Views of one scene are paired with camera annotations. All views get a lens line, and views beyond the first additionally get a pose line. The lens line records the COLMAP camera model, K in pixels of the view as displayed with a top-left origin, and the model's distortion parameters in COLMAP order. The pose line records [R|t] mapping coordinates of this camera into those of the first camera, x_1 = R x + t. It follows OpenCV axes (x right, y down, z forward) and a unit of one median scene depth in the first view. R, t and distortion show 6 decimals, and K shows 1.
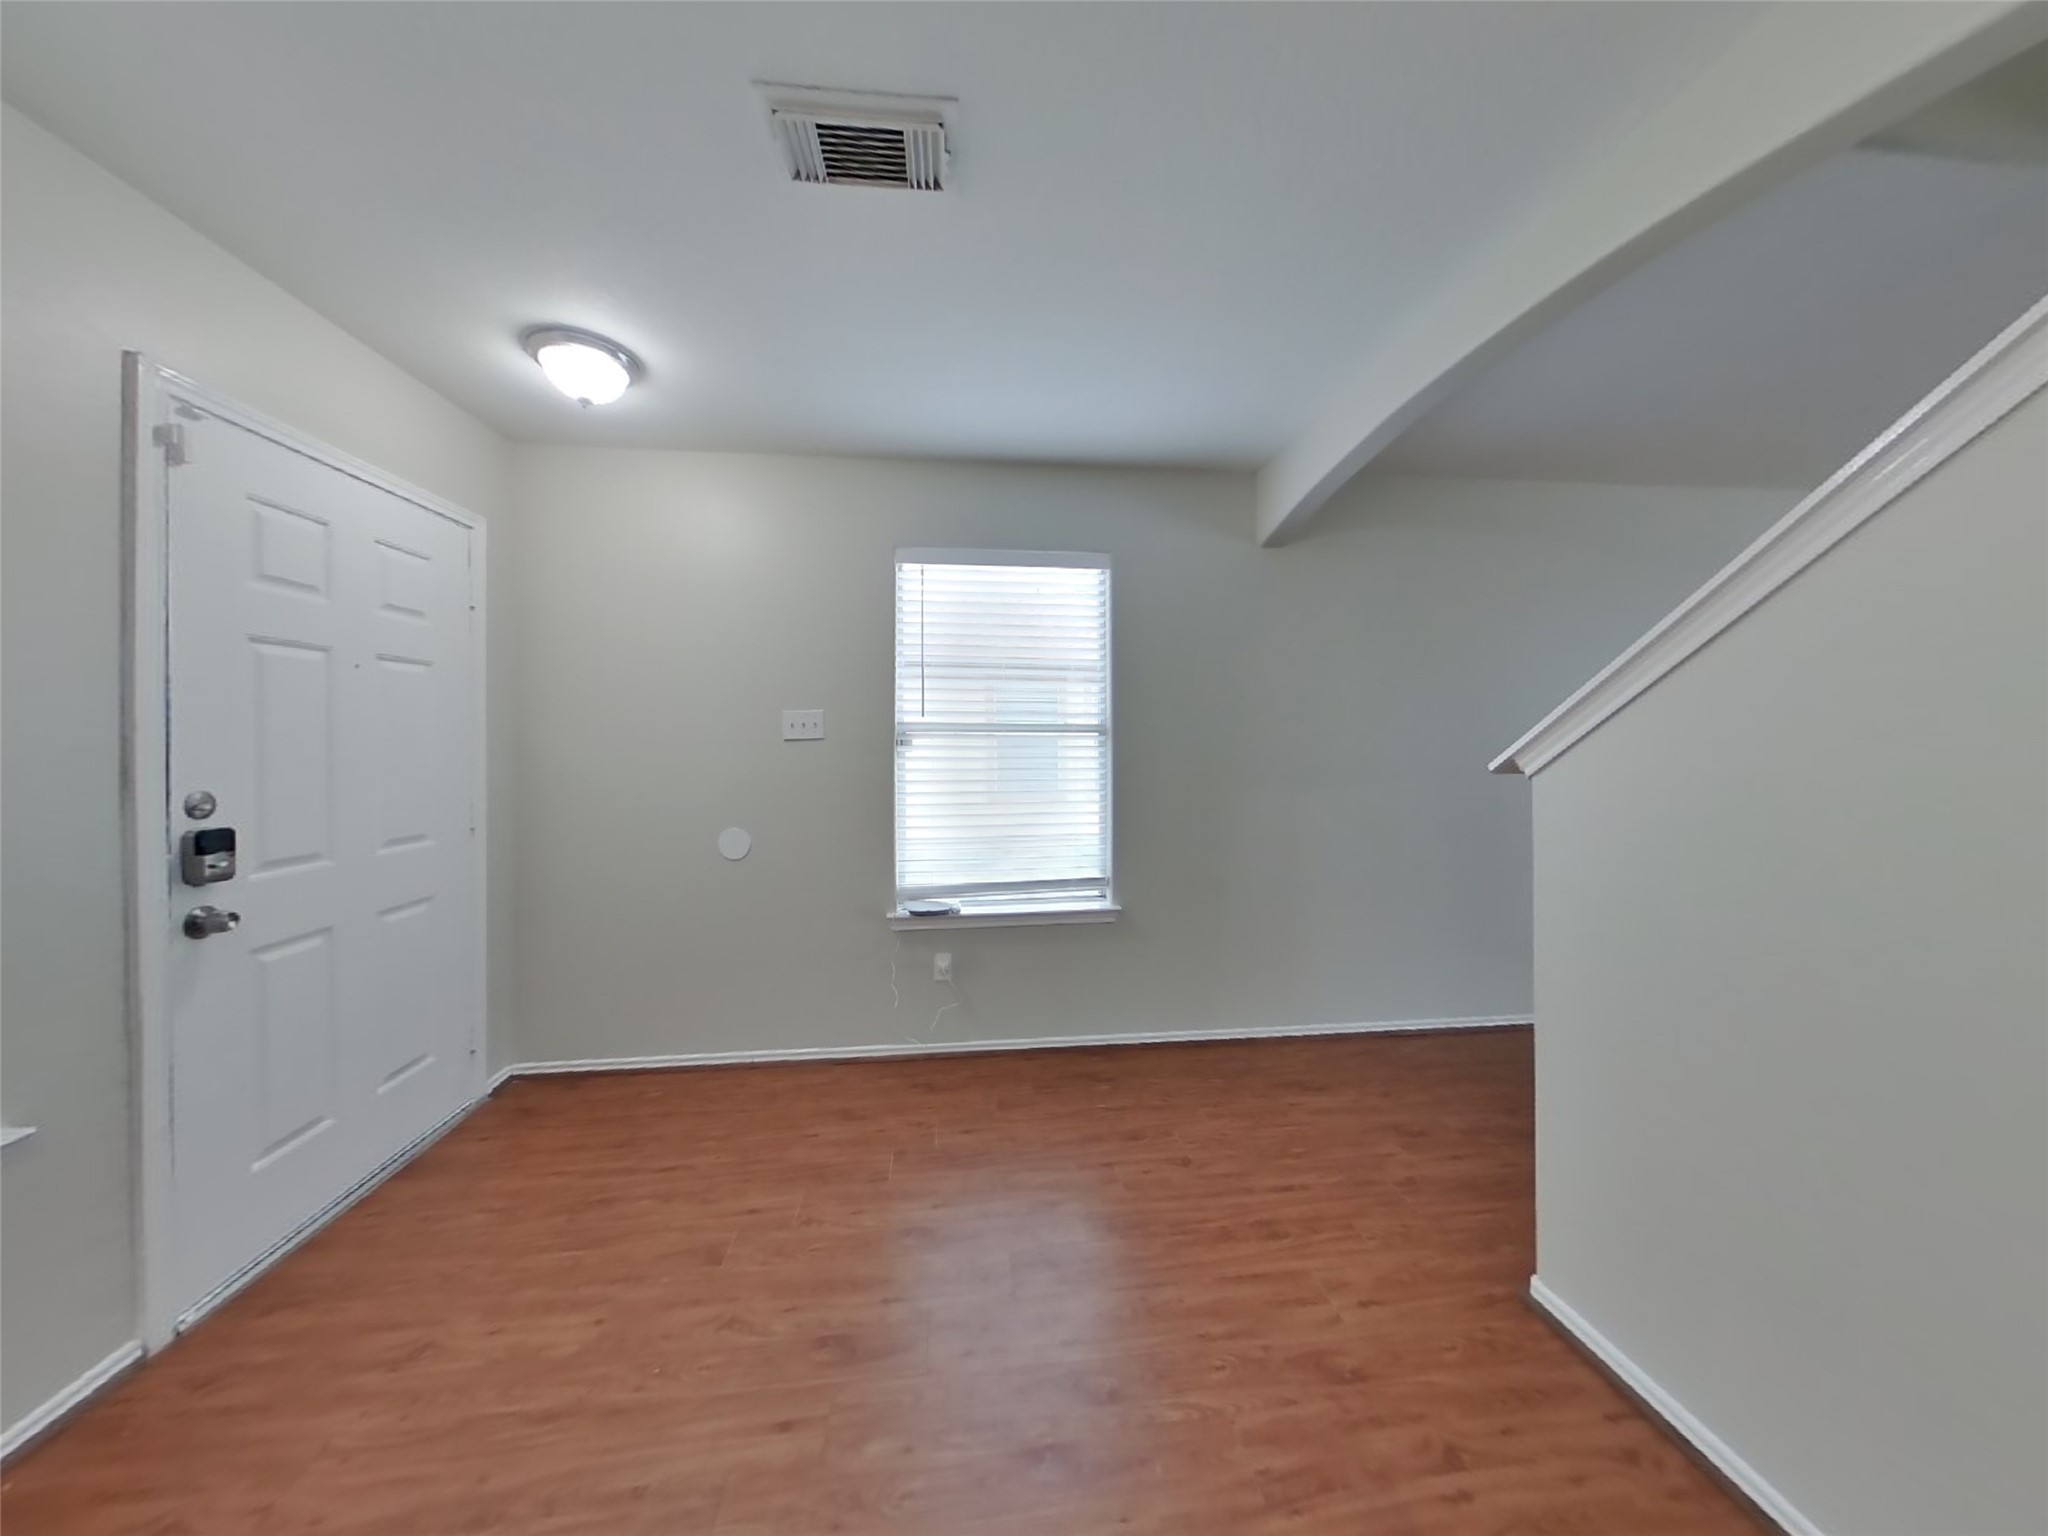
lens RADIAL K [[831.1, 0, 1010.1], [0, 831.1, 754.5], [0, 0, 1]] dist [0.001813, 0.000098]
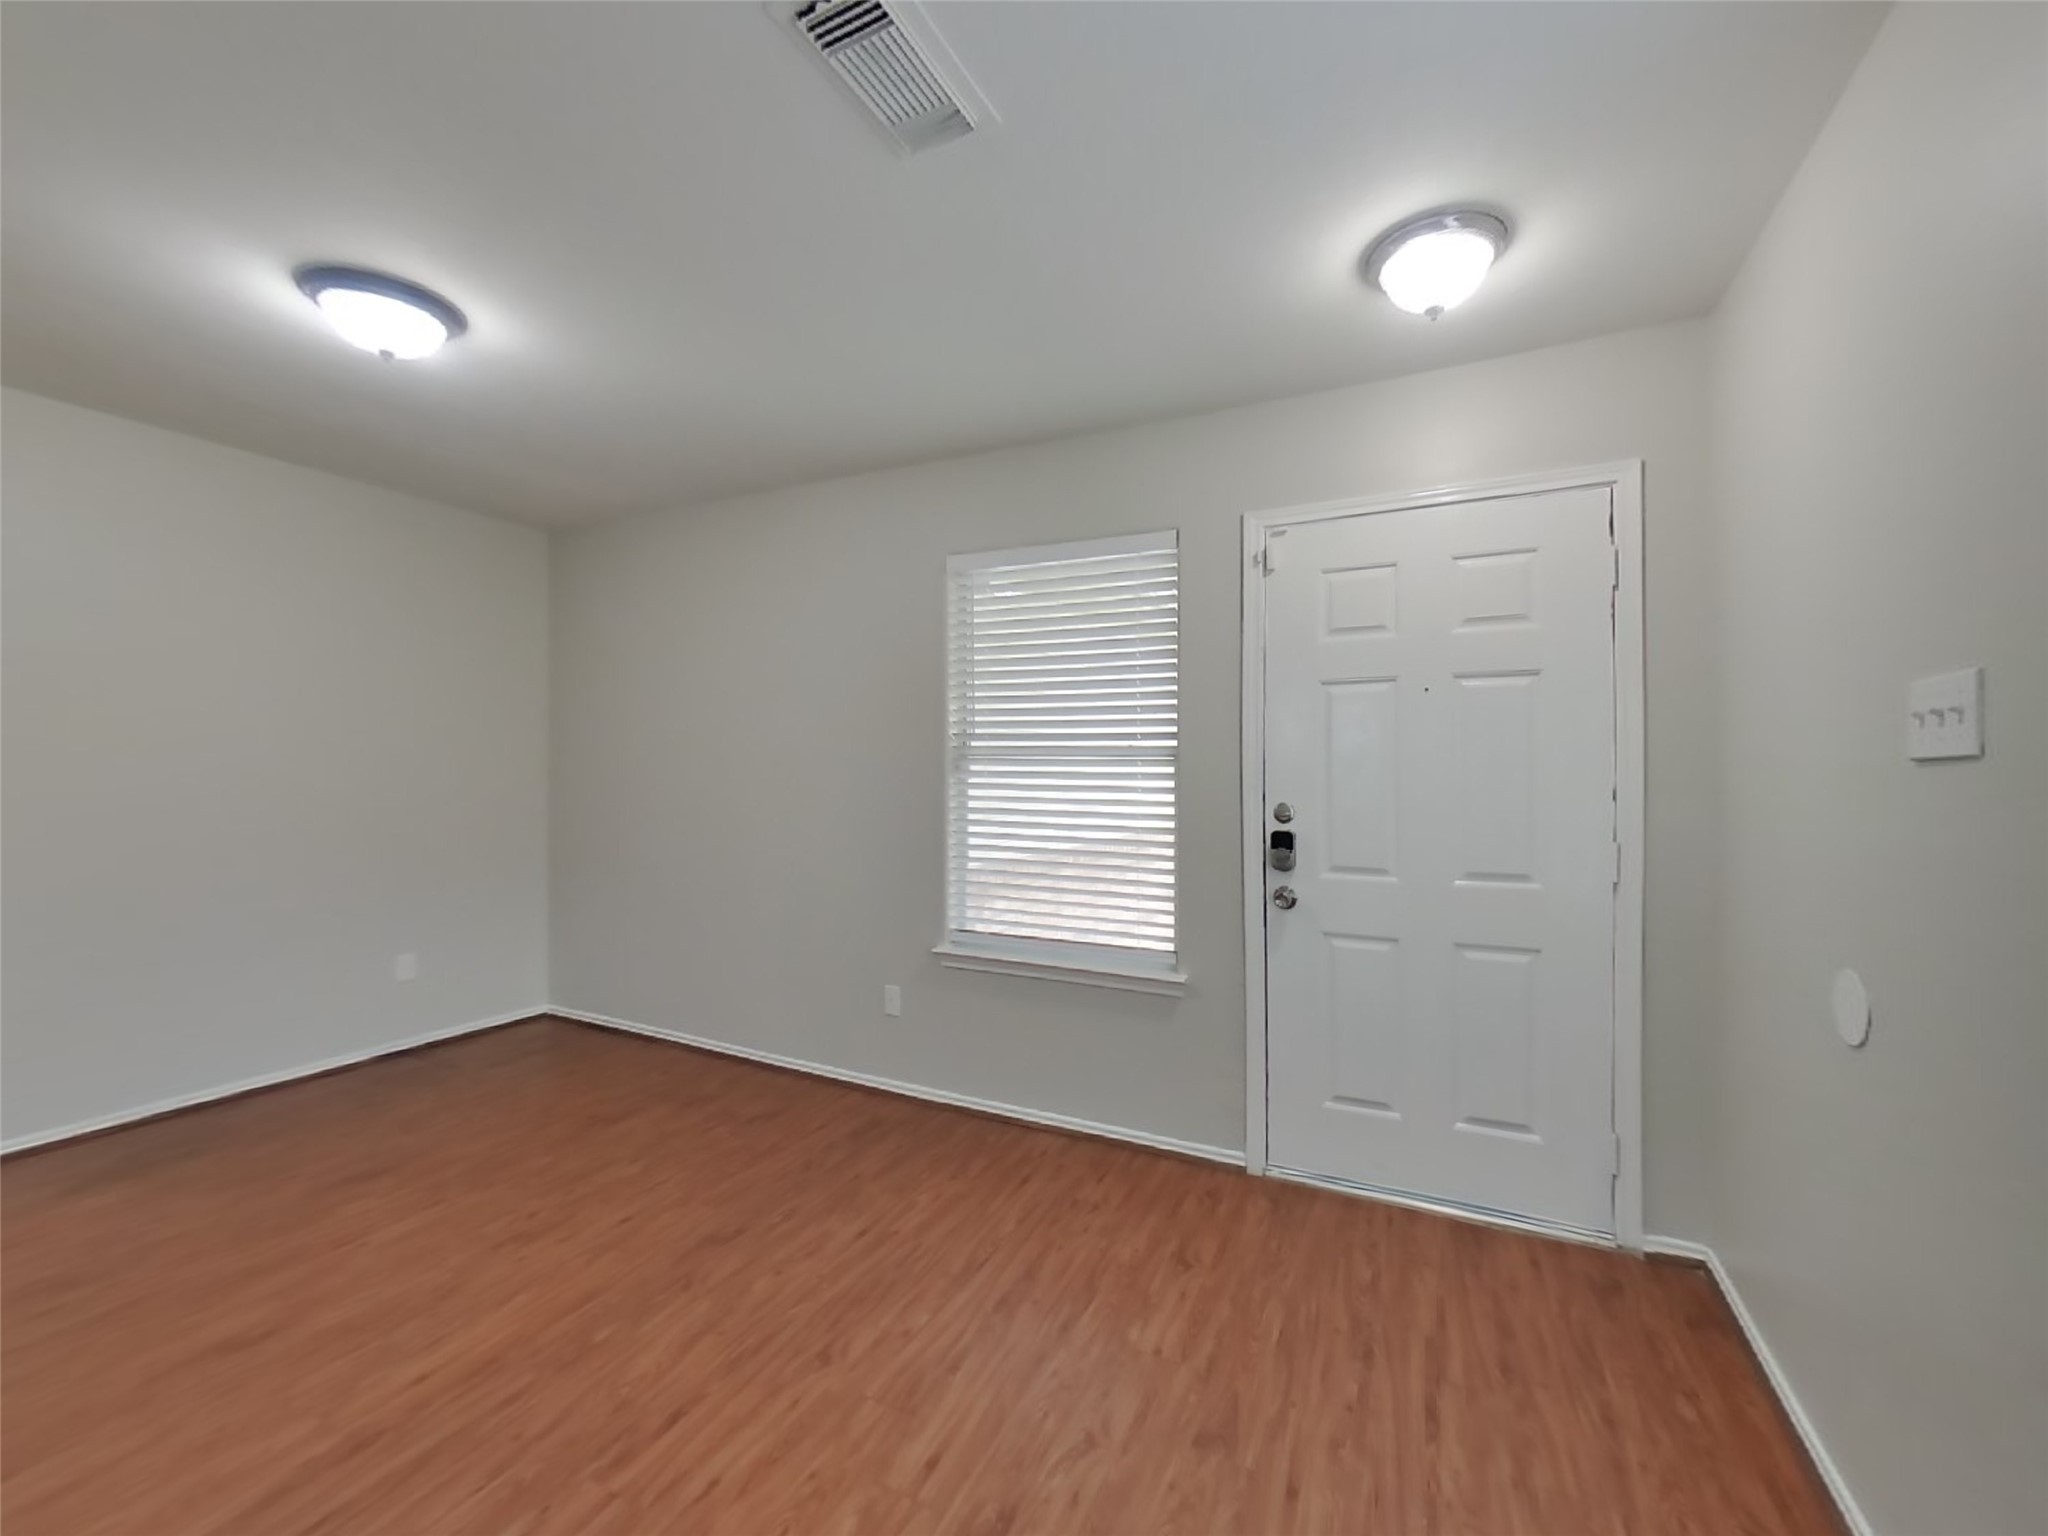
lens RADIAL K [[831.1, 0, 1016.1], [0, 831.1, 770.3], [0, 0, 1]] dist [0.001813, 0.000098]
pose [[-0.585367, 0.012723, -0.810669, 0.407957], [0.002014, 0.999897, 0.014238, -0.030283], [0.810766, 0.006702, -0.585332, 1.451271]]
